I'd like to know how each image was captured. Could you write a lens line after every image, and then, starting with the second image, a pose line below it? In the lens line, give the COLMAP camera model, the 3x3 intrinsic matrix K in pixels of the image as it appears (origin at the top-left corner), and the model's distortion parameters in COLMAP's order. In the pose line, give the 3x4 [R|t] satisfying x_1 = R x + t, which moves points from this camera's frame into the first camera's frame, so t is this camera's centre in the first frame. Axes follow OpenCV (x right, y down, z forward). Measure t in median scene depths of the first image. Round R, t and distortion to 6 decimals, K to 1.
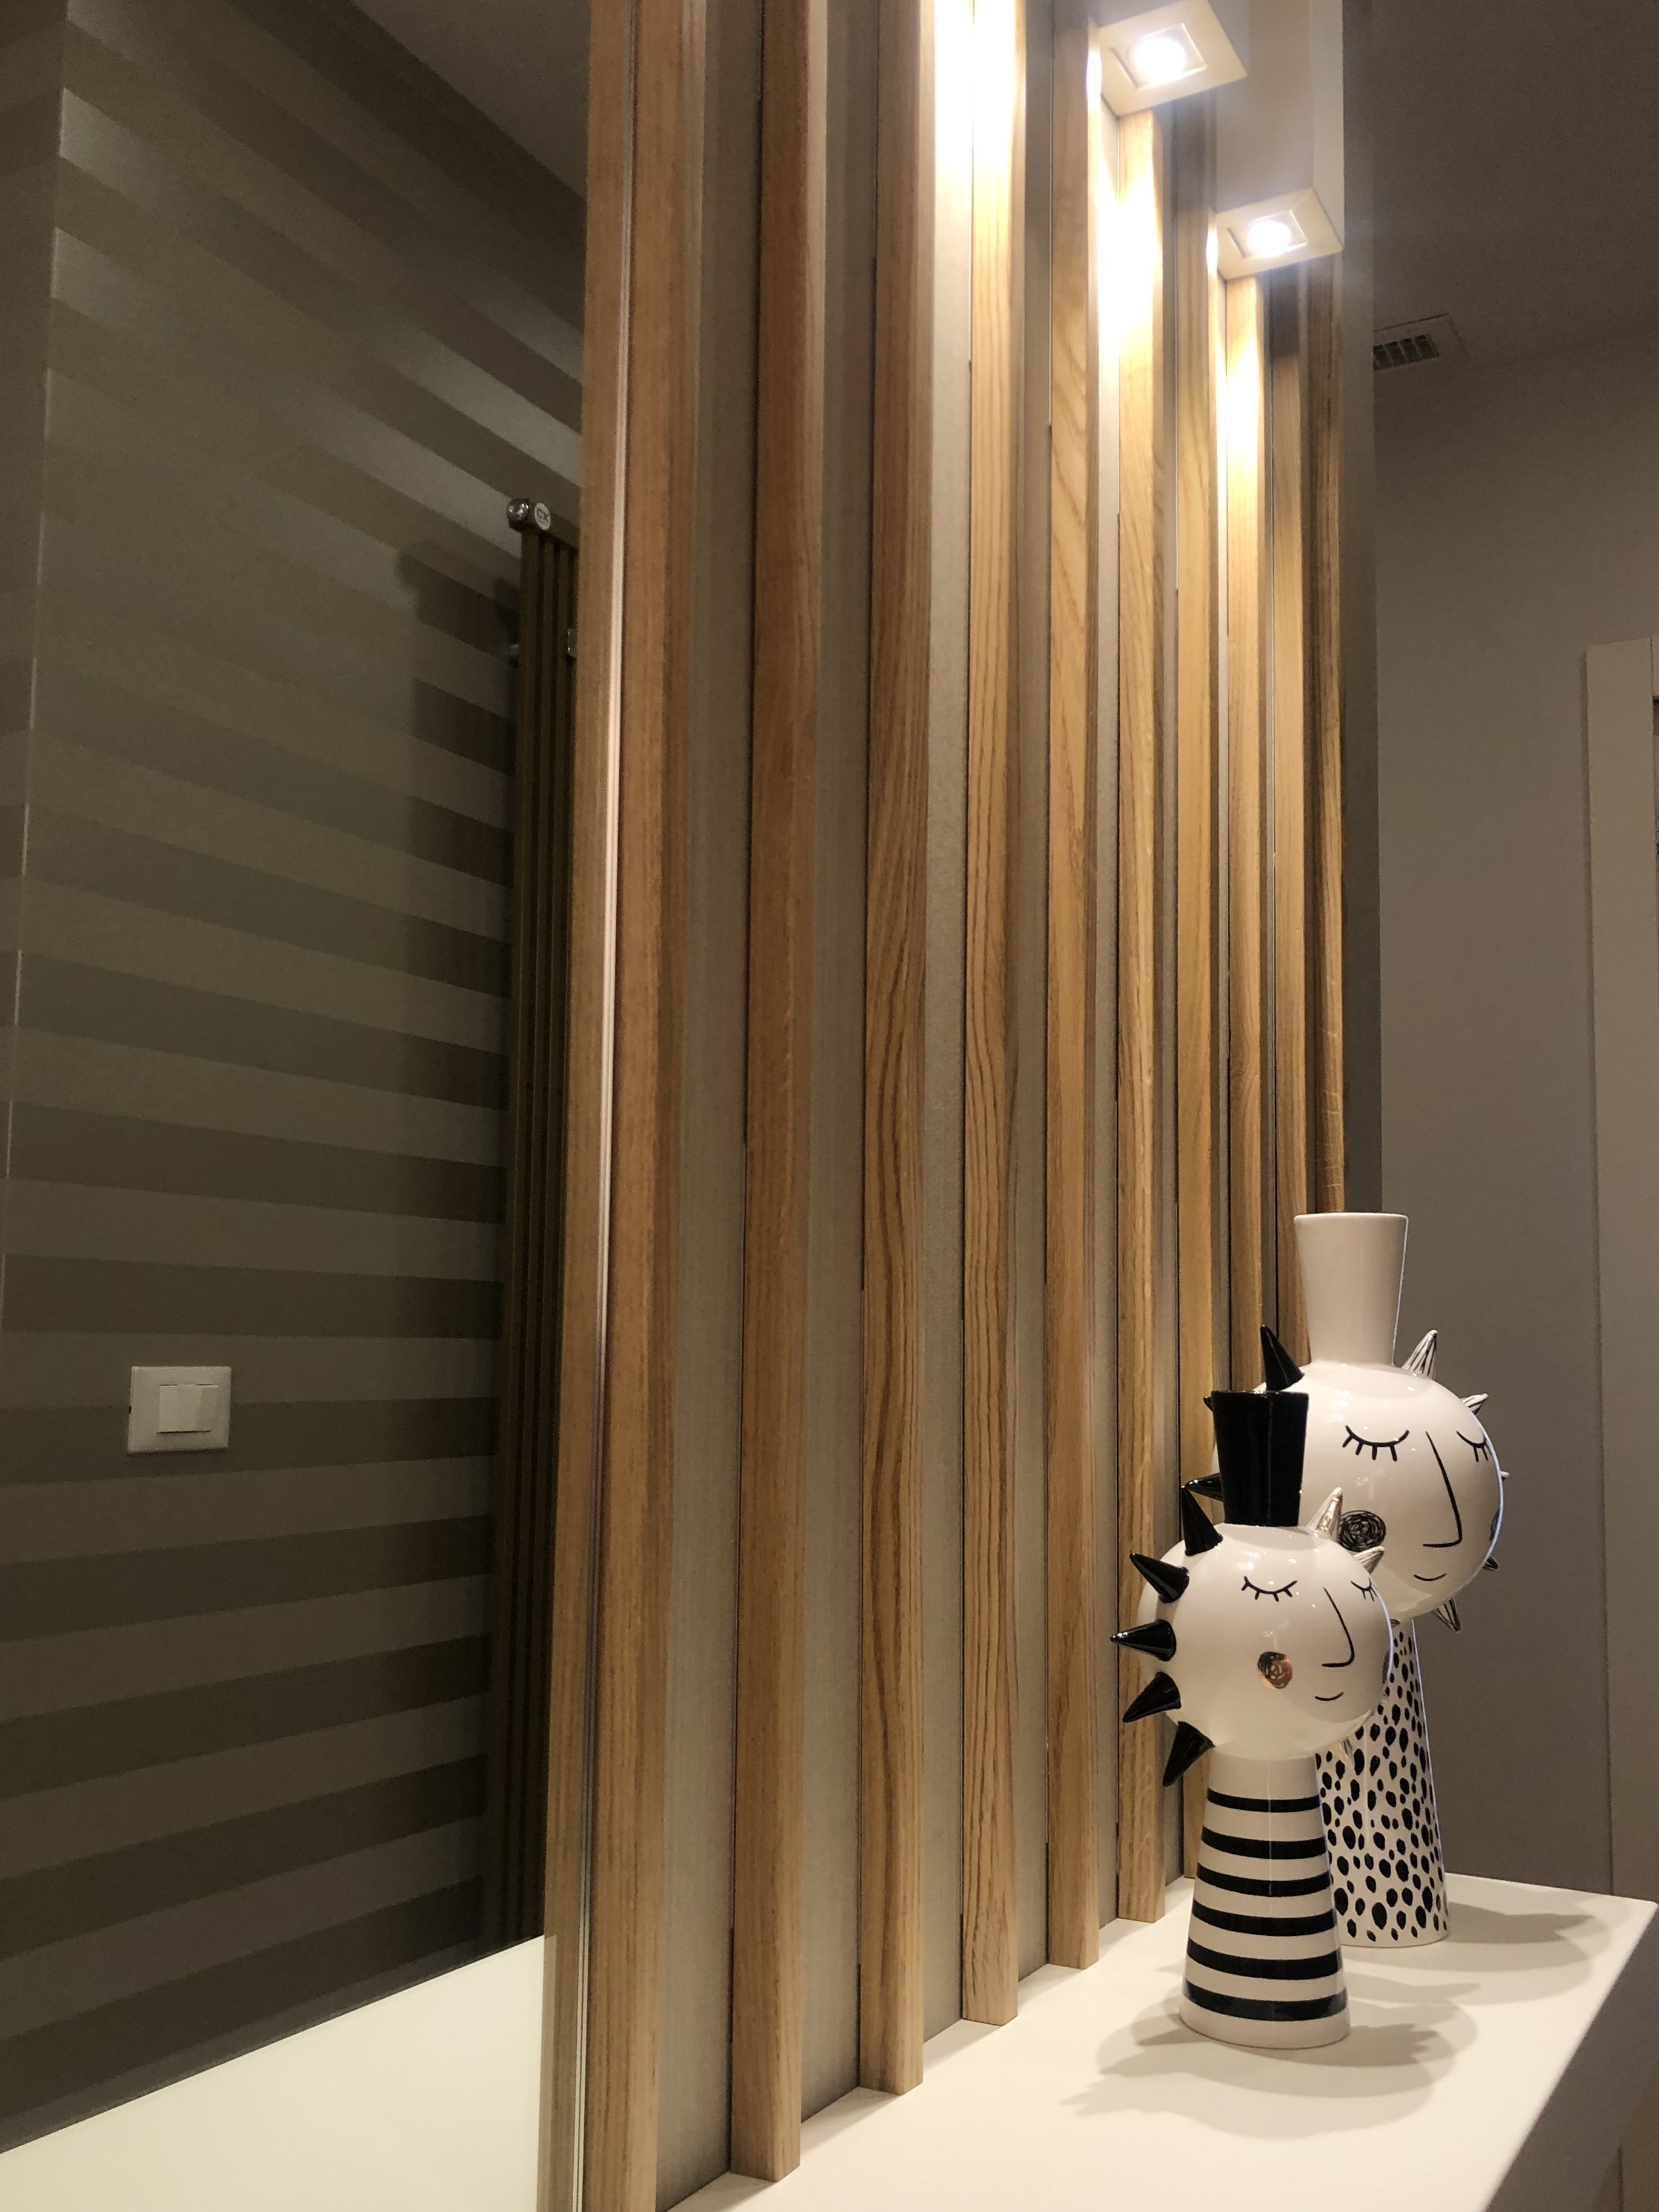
lens RADIAL K [[1881.4, 0, 814.6], [0, 1881.4, 1128.6], [0, 0, 1]] dist [0.049946, -0.028074]
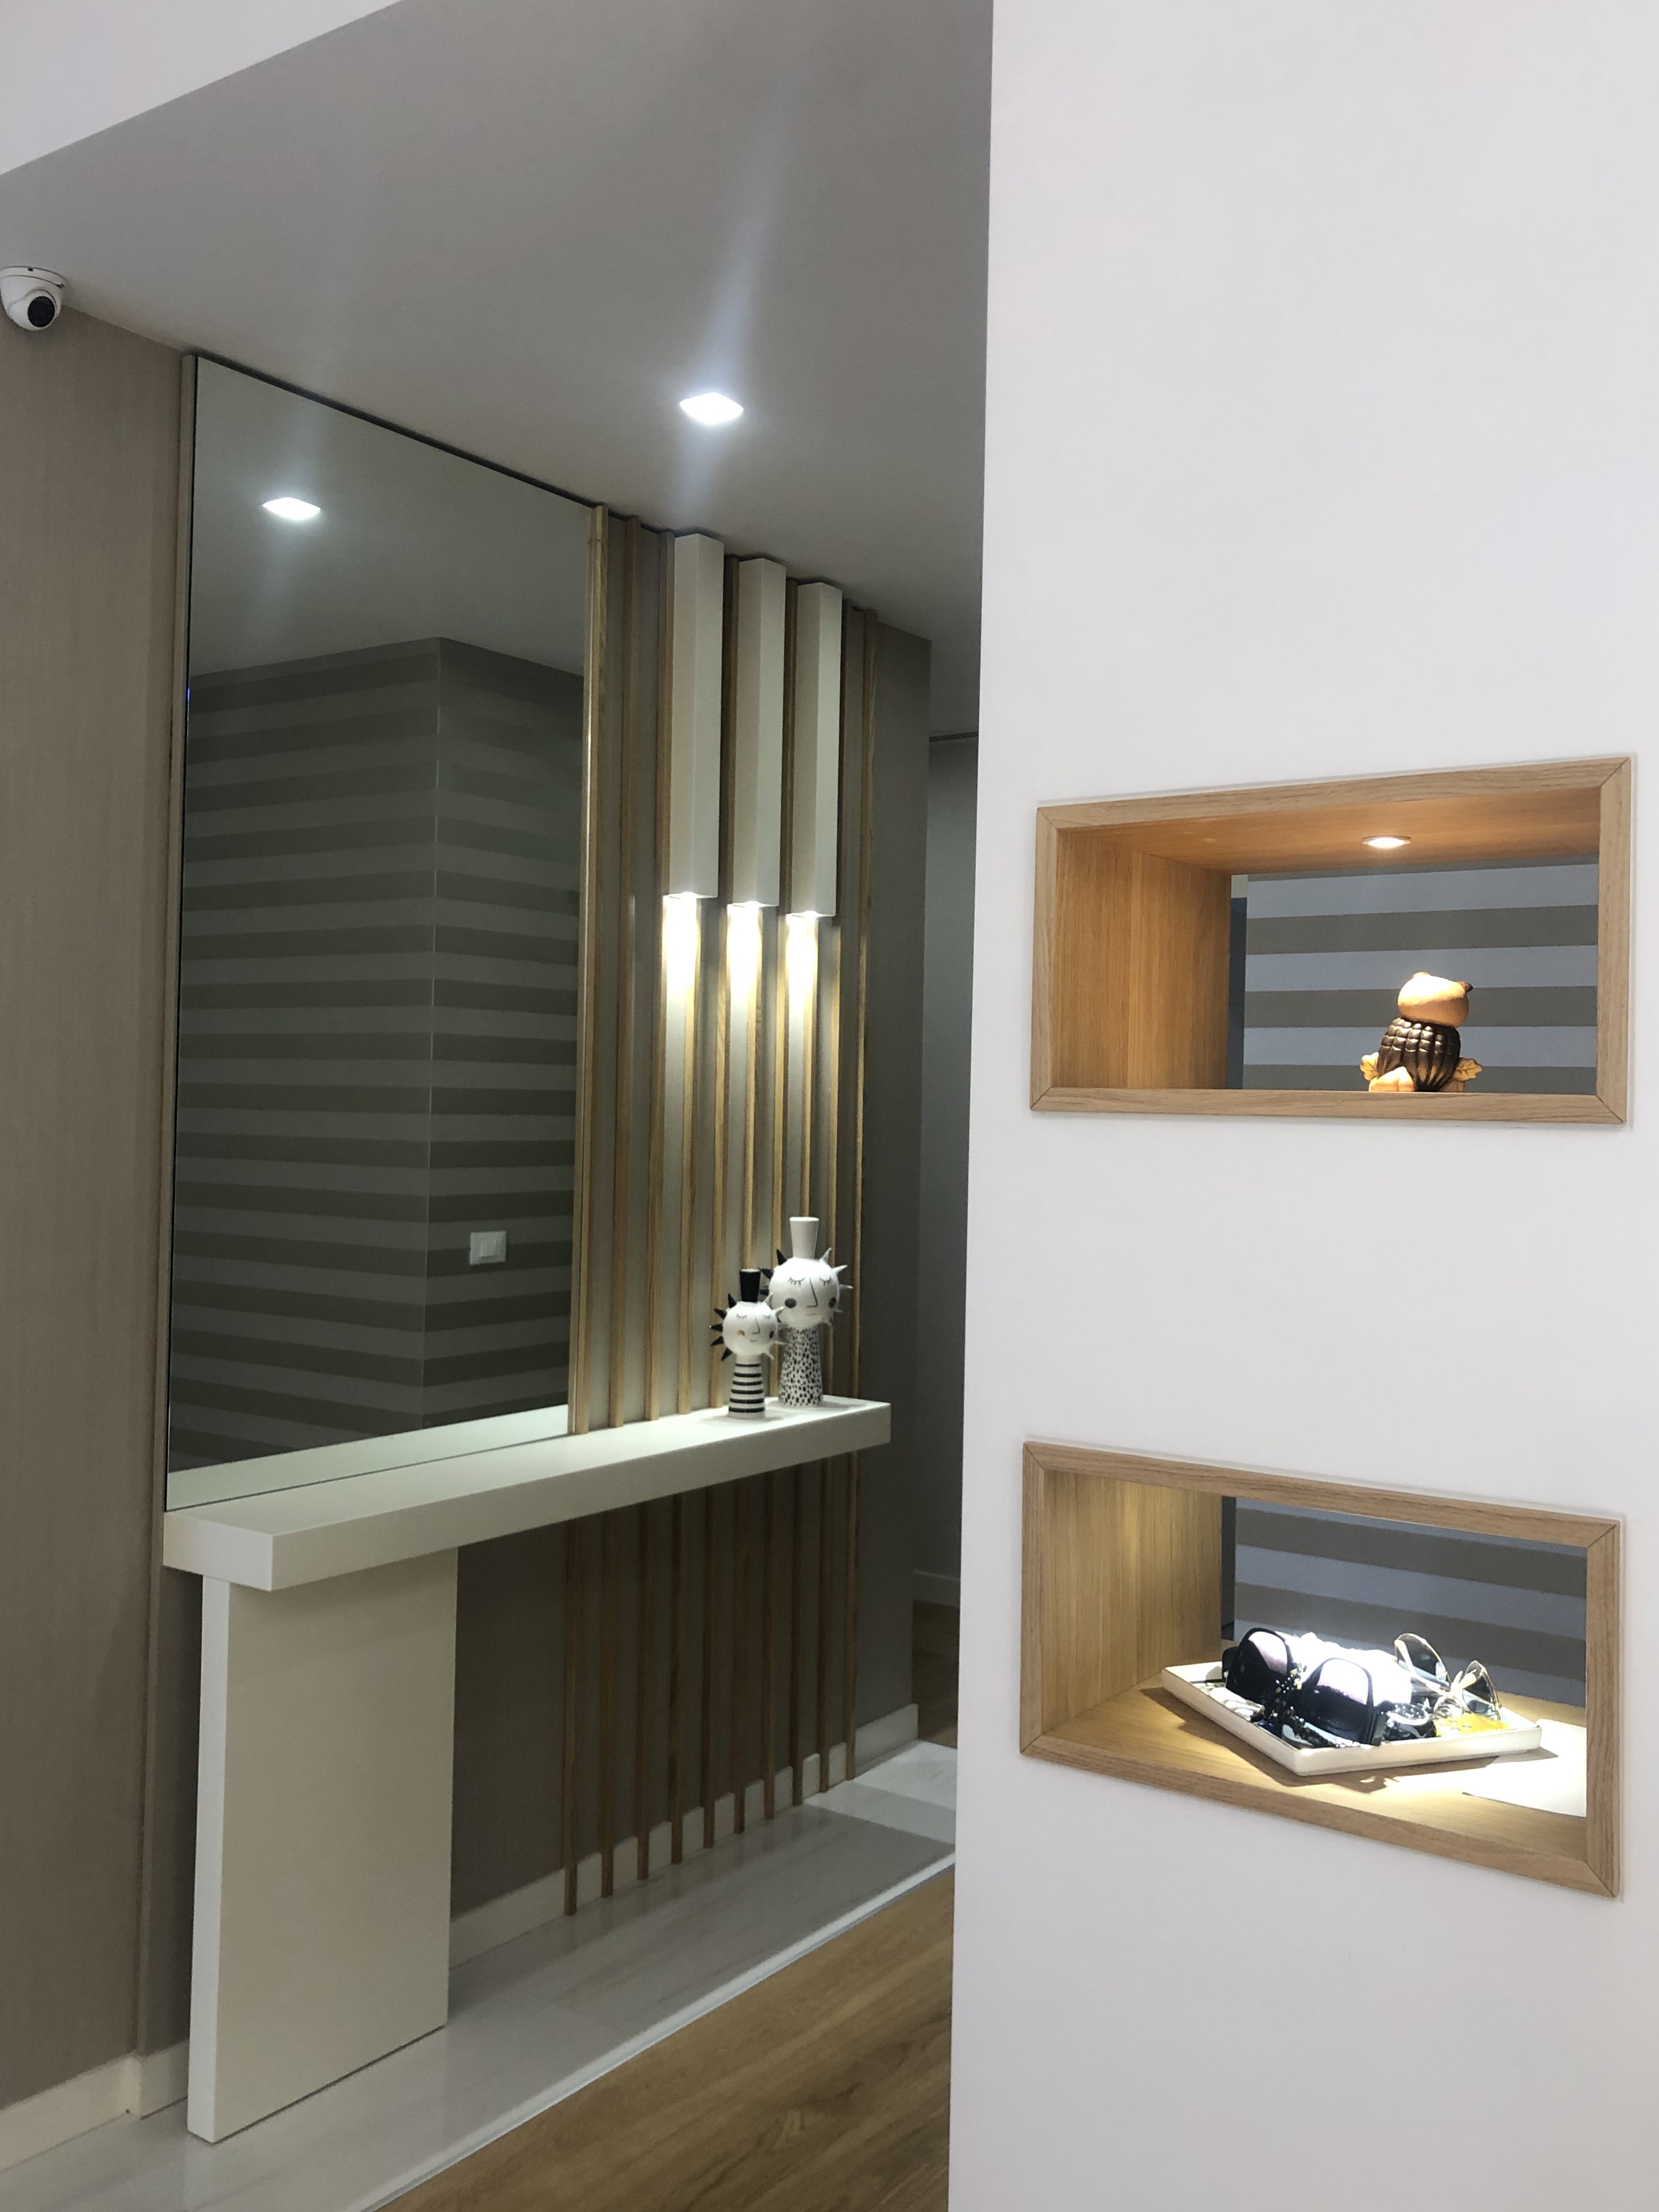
lens RADIAL K [[1881.4, 0, 836.6], [0, 1881.4, 1089.4], [0, 0, 1]] dist [0.049946, -0.028074]
pose [[0.993800, 0.001591, -0.111170, 0.847431], [0.011218, 0.993360, 0.114499, -0.700964], [0.110614, -0.115036, 0.987183, -2.904083]]
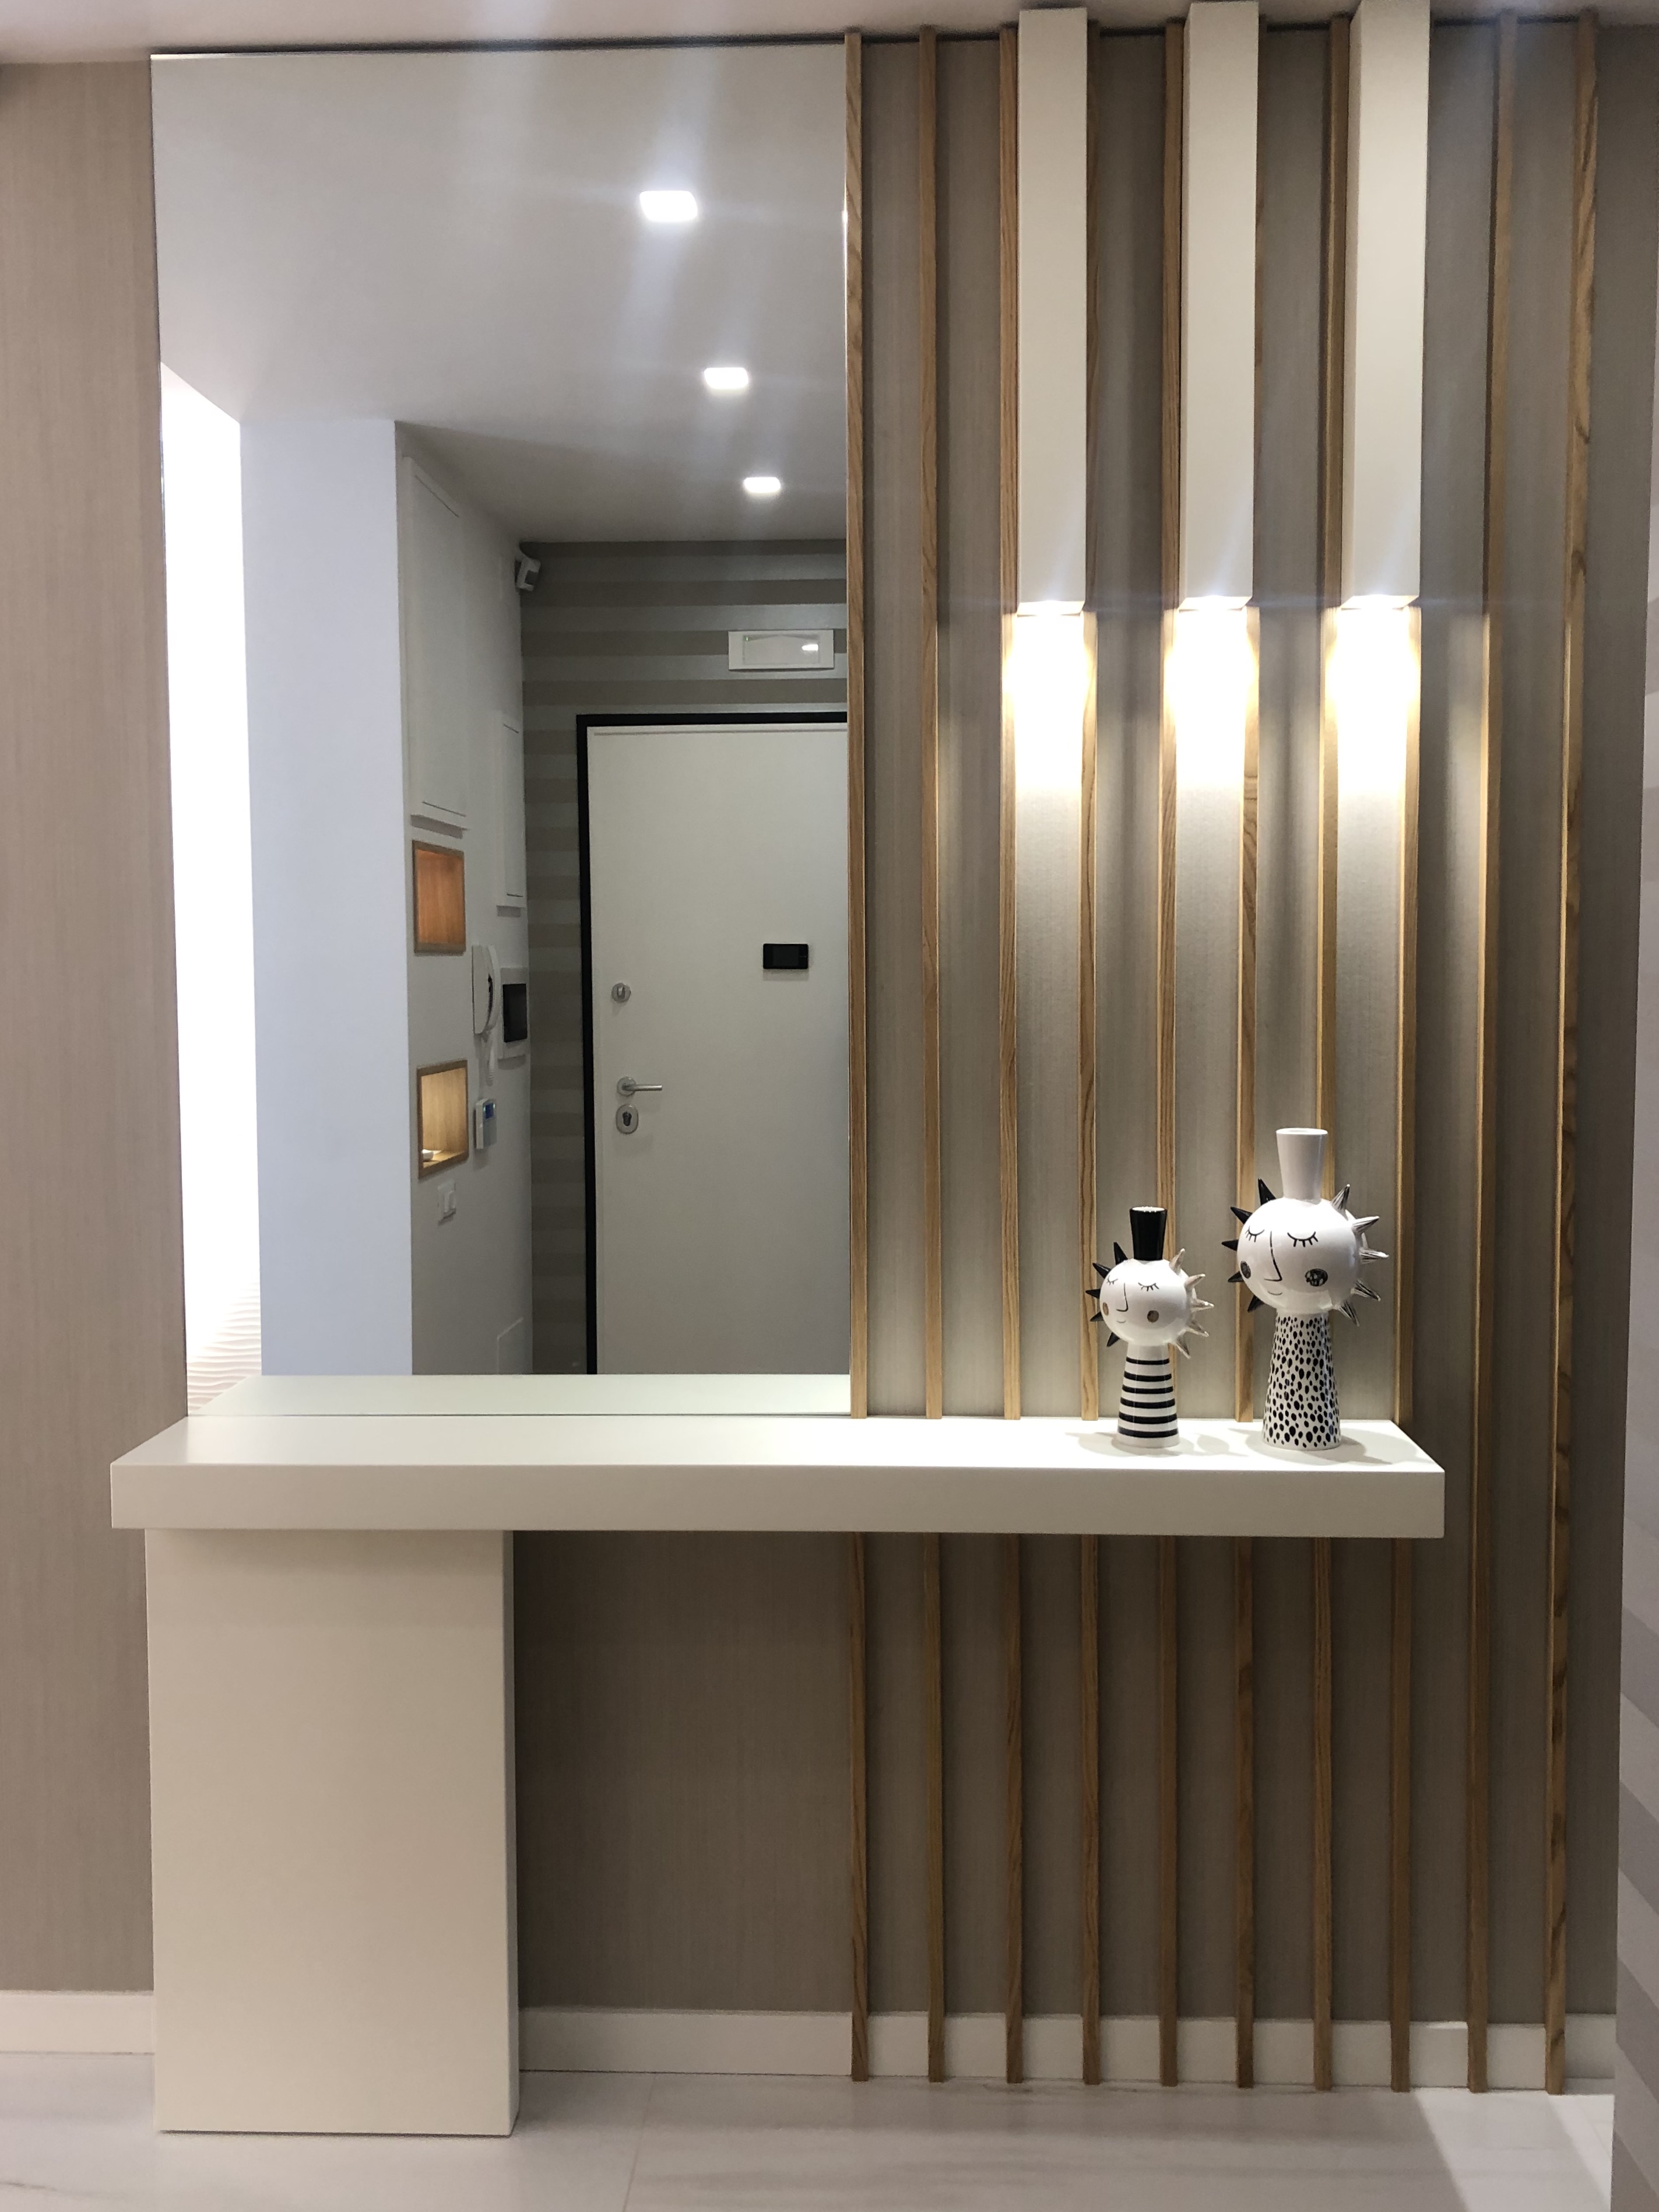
lens RADIAL K [[1881.2, 0, 830.2], [0, 1881.2, 1093.3], [0, 0, 1]] dist [0.049946, -0.028074]
pose [[0.463615, 0.039055, -0.885175, 2.208570], [0.126031, 0.985963, 0.109511, -0.338616], [0.877027, -0.162331, 0.452186, -0.497281]]
